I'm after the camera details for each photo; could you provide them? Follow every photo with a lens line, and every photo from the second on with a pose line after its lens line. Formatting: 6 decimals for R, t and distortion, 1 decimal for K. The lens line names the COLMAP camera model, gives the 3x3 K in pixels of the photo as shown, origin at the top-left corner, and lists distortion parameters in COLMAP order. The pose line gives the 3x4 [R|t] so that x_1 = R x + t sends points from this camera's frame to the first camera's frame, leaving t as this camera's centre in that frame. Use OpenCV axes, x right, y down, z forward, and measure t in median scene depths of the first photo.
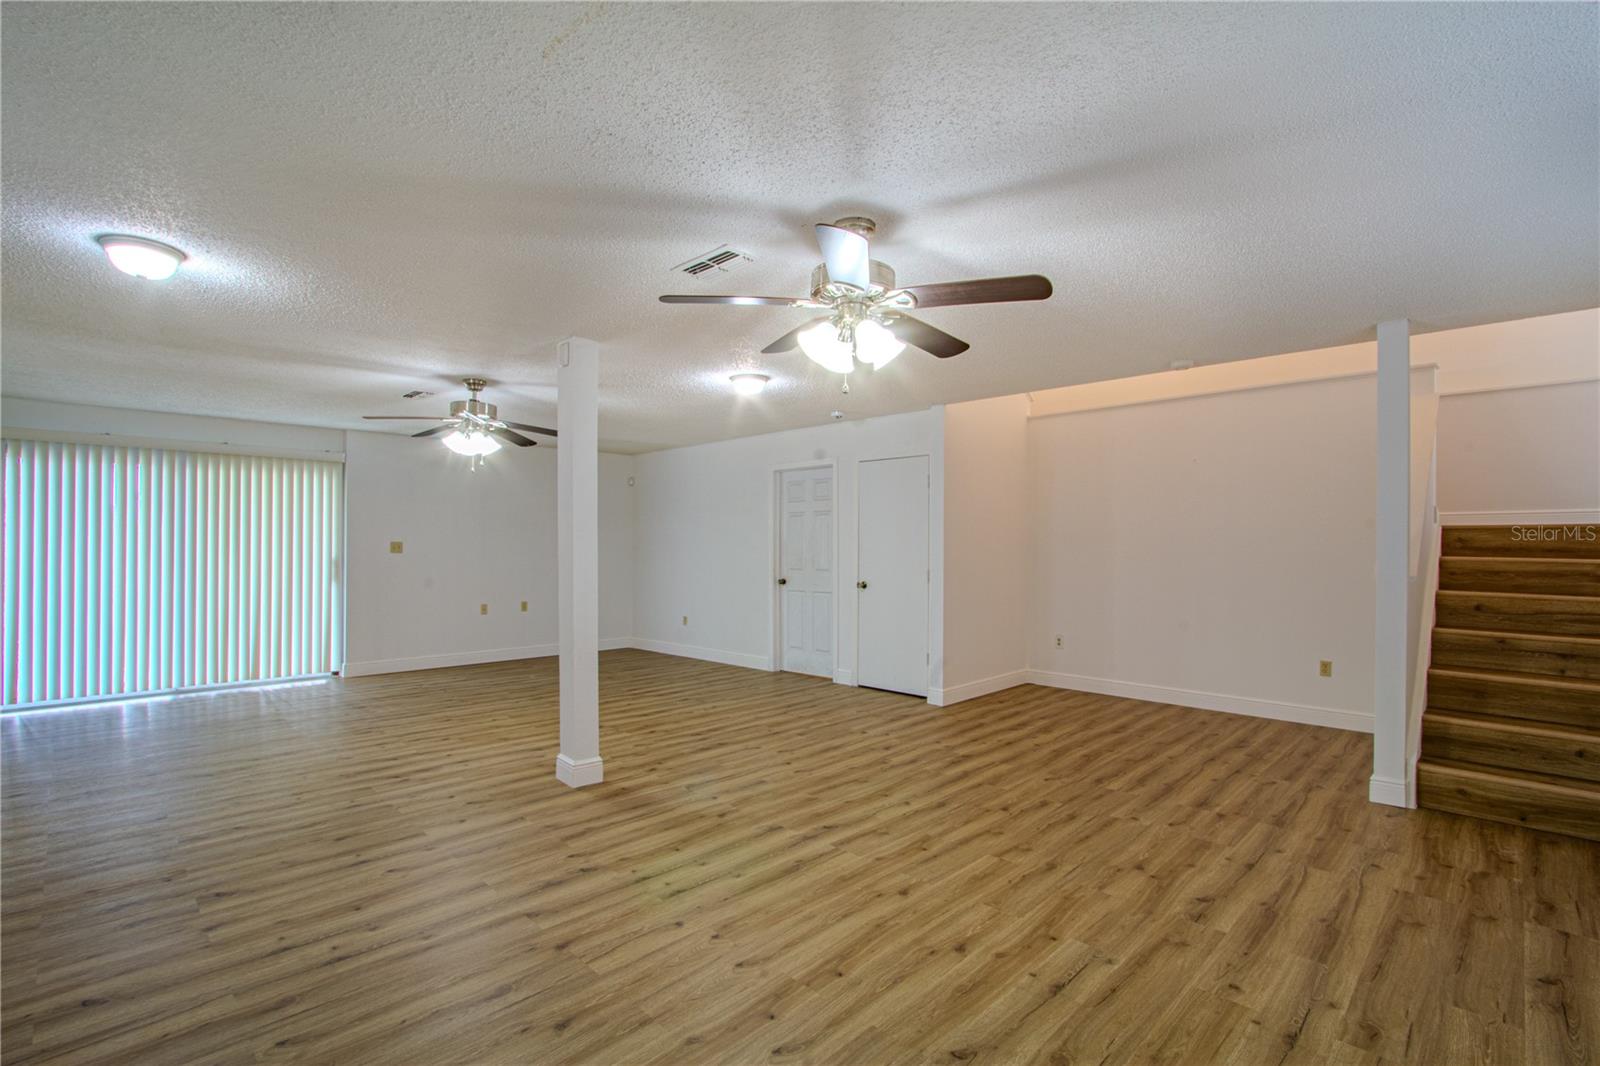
lens RADIAL K [[735.3, 0, 793.4], [0, 735.3, 545.5], [0, 0, 1]] dist [0.000325, 0.000479]
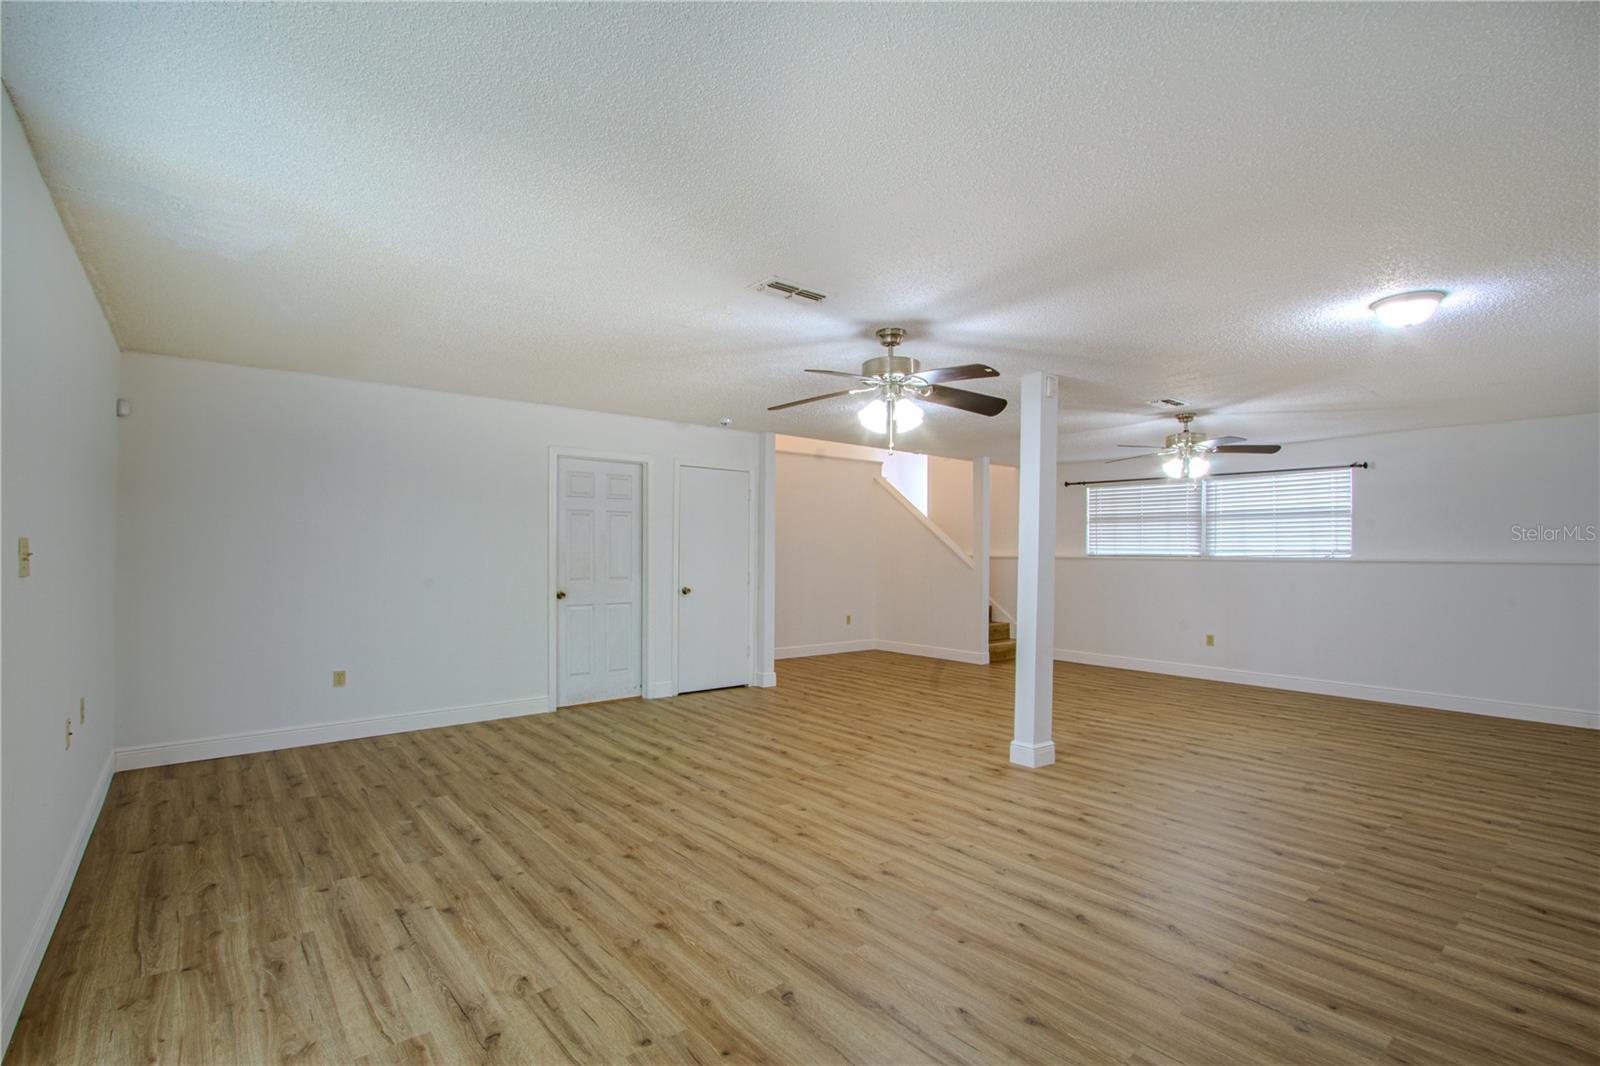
lens RADIAL K [[735.3, 0, 793.4], [0, 735.3, 545.5], [0, 0, 1]] dist [0.000325, 0.000479]
pose [[0.088426, 0.006214, 0.996063, -1.319726], [-0.009853, 0.999937, -0.005364, -0.004197], [-0.996034, -0.009340, 0.088482, 1.155011]]
